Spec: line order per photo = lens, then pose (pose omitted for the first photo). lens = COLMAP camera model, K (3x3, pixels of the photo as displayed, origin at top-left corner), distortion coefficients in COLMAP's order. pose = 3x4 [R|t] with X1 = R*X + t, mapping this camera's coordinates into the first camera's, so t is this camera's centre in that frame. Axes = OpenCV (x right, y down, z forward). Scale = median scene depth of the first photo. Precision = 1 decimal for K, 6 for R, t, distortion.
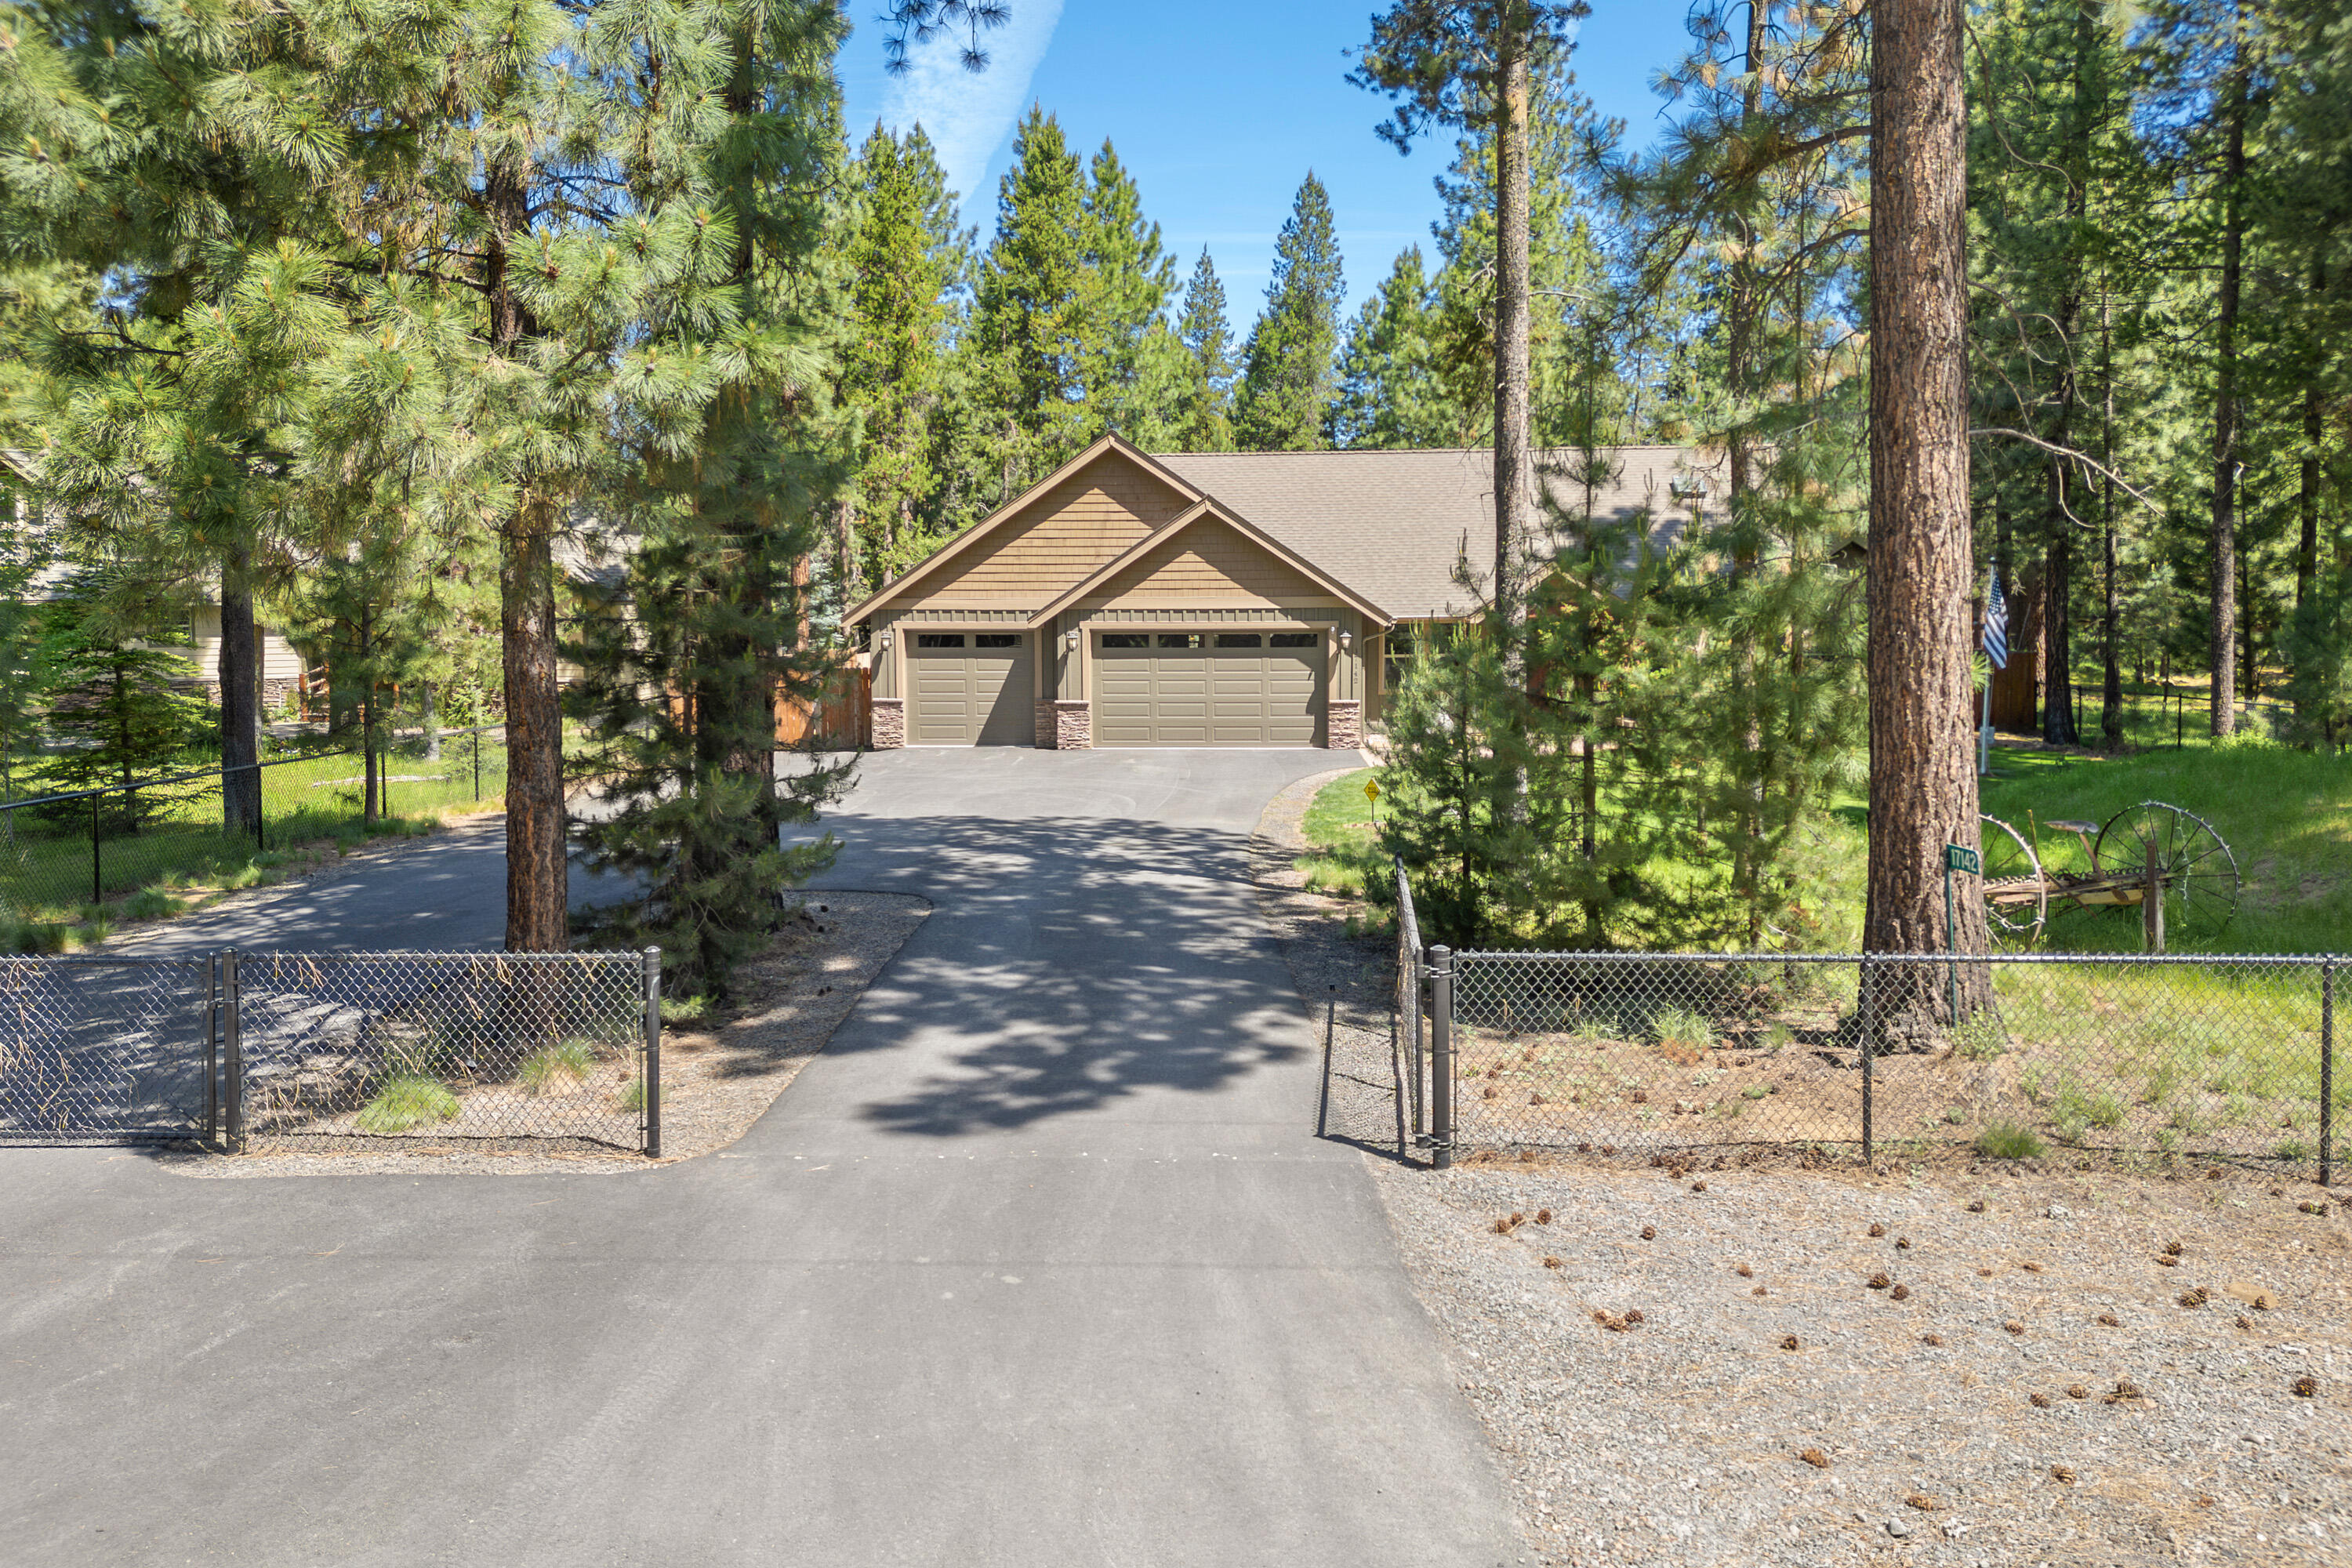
lens RADIAL K [[1666.1, 0, 1178.4], [0, 1666.1, 711.4], [0, 0, 1]] dist [0.005738, 0.000558]
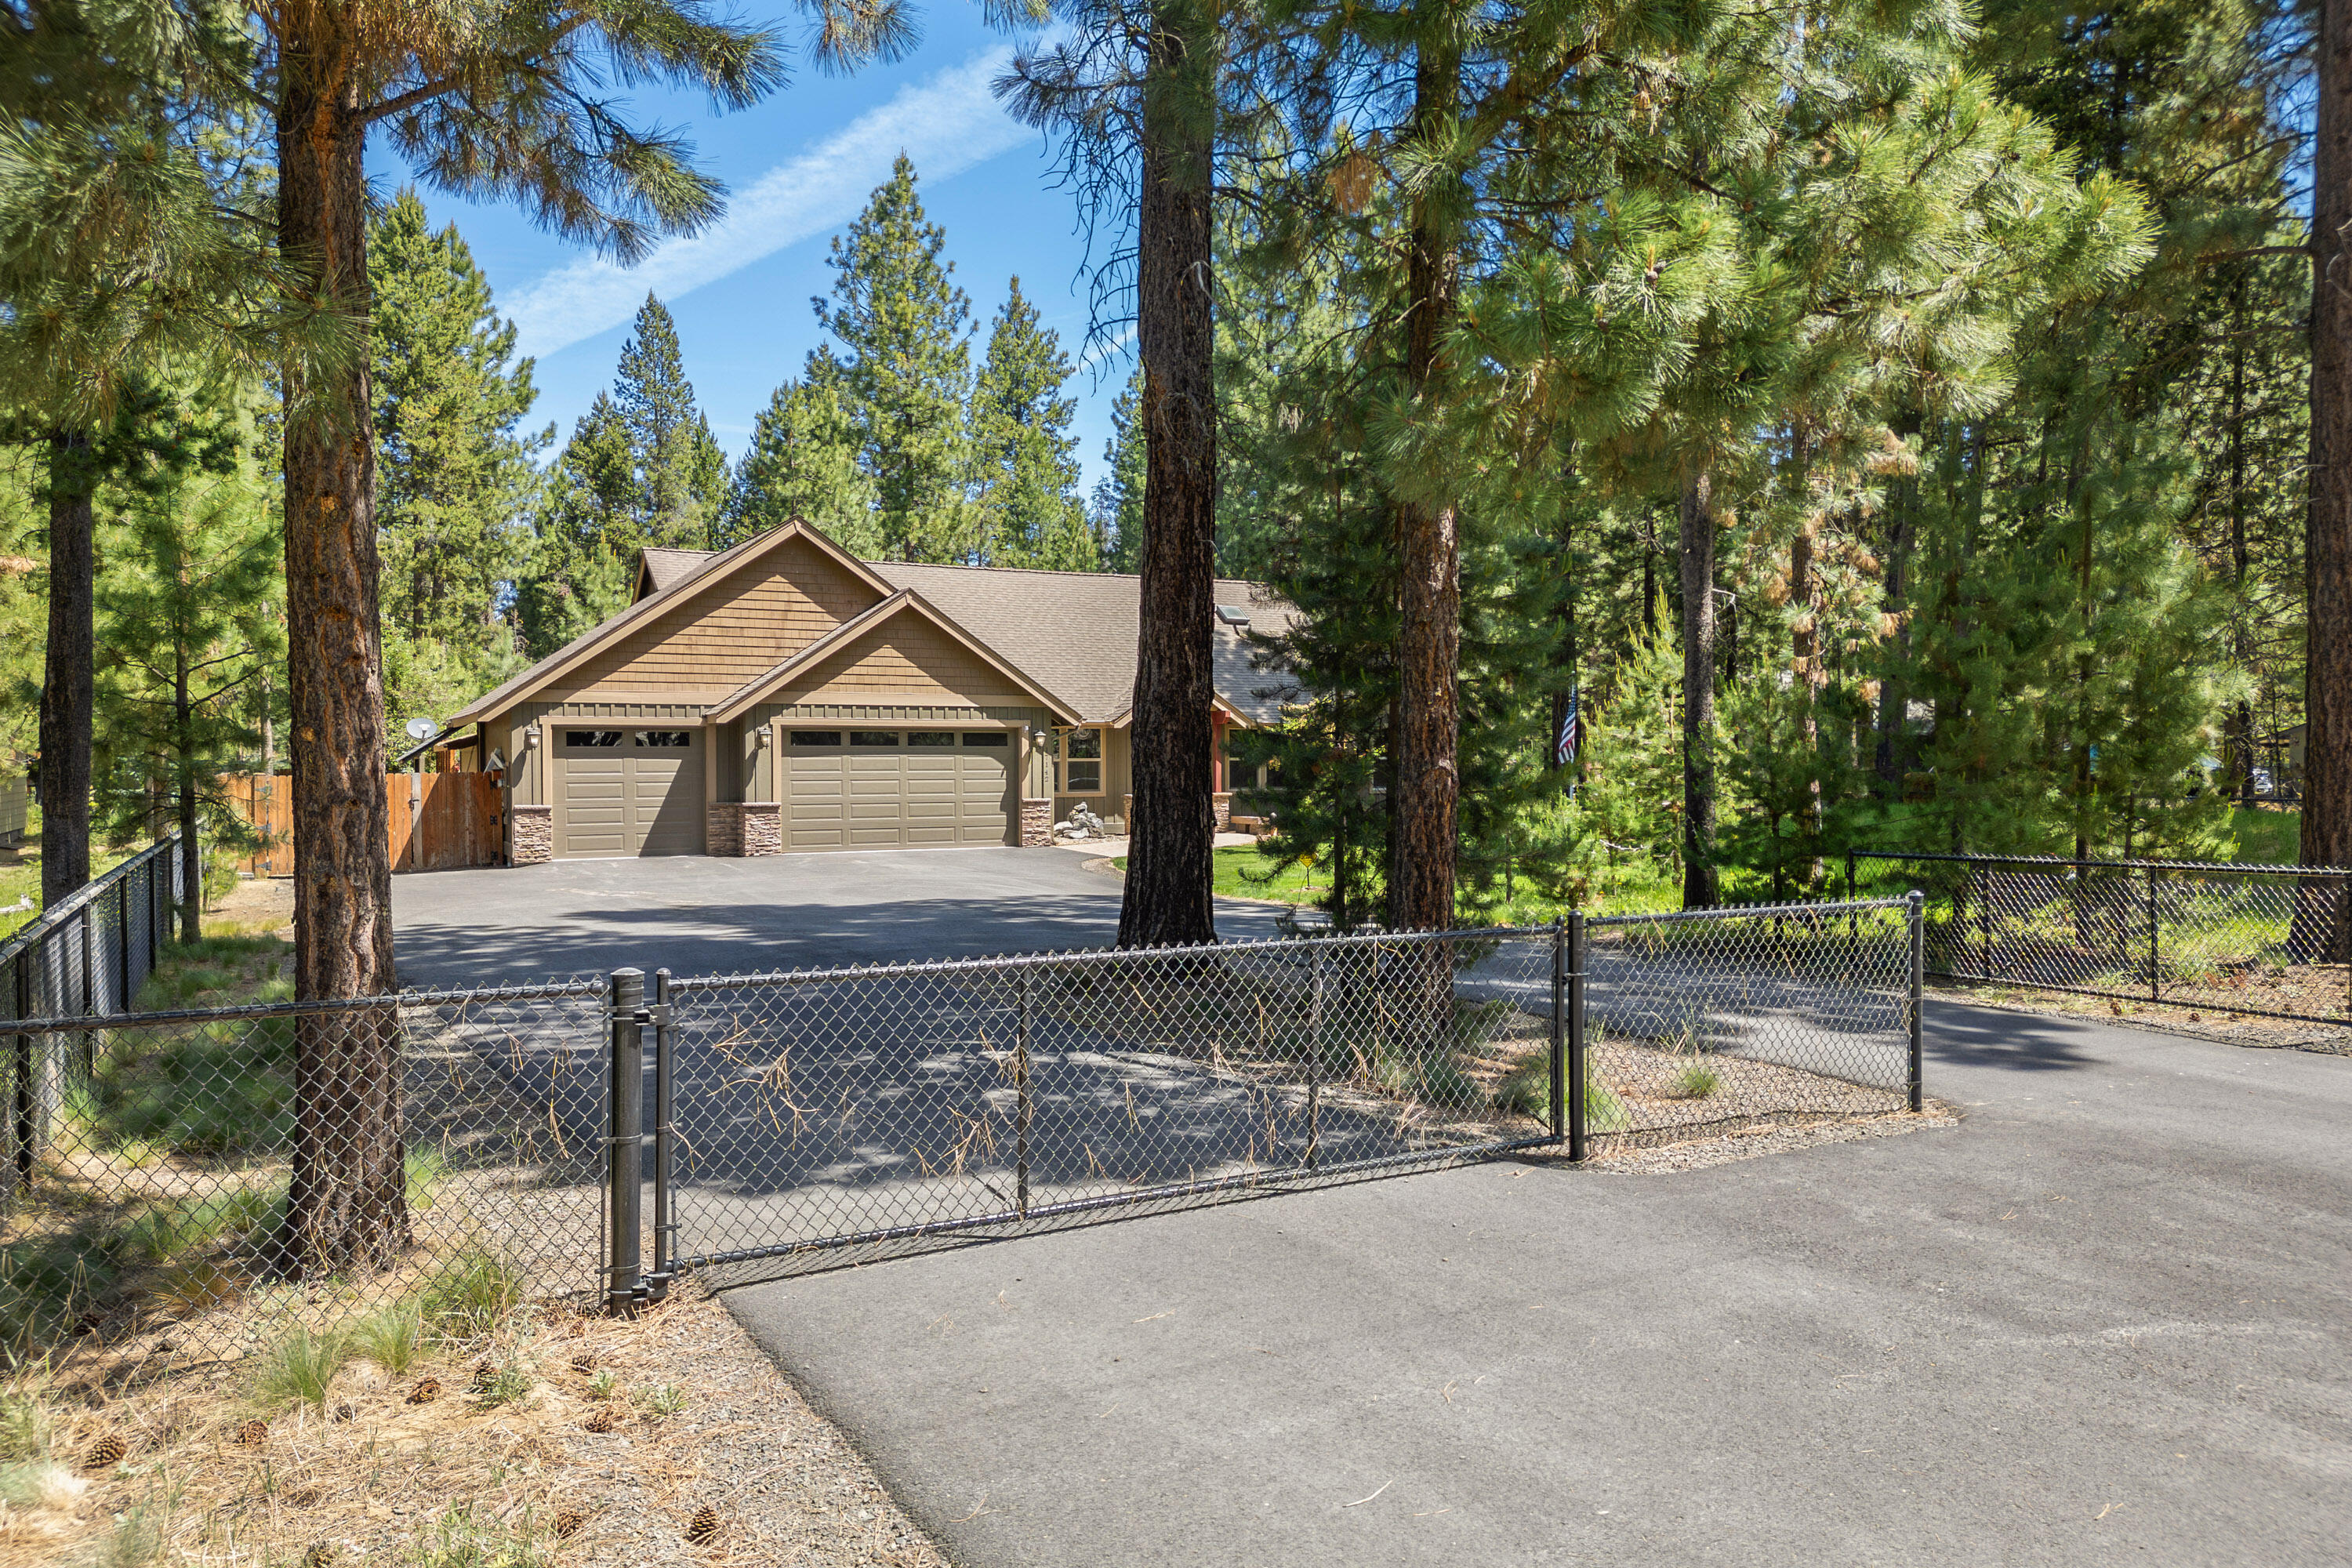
lens RADIAL K [[1605.5, 0, 1186.1], [0, 1605.5, 795.7], [0, 0, 1]] dist [0.001908, 0.000104]
pose [[0.854171, -0.010347, 0.519889, -0.325631], [0.034558, 0.998721, -0.036902, 0.030584], [-0.518843, 0.049487, 0.853436, 0.119783]]
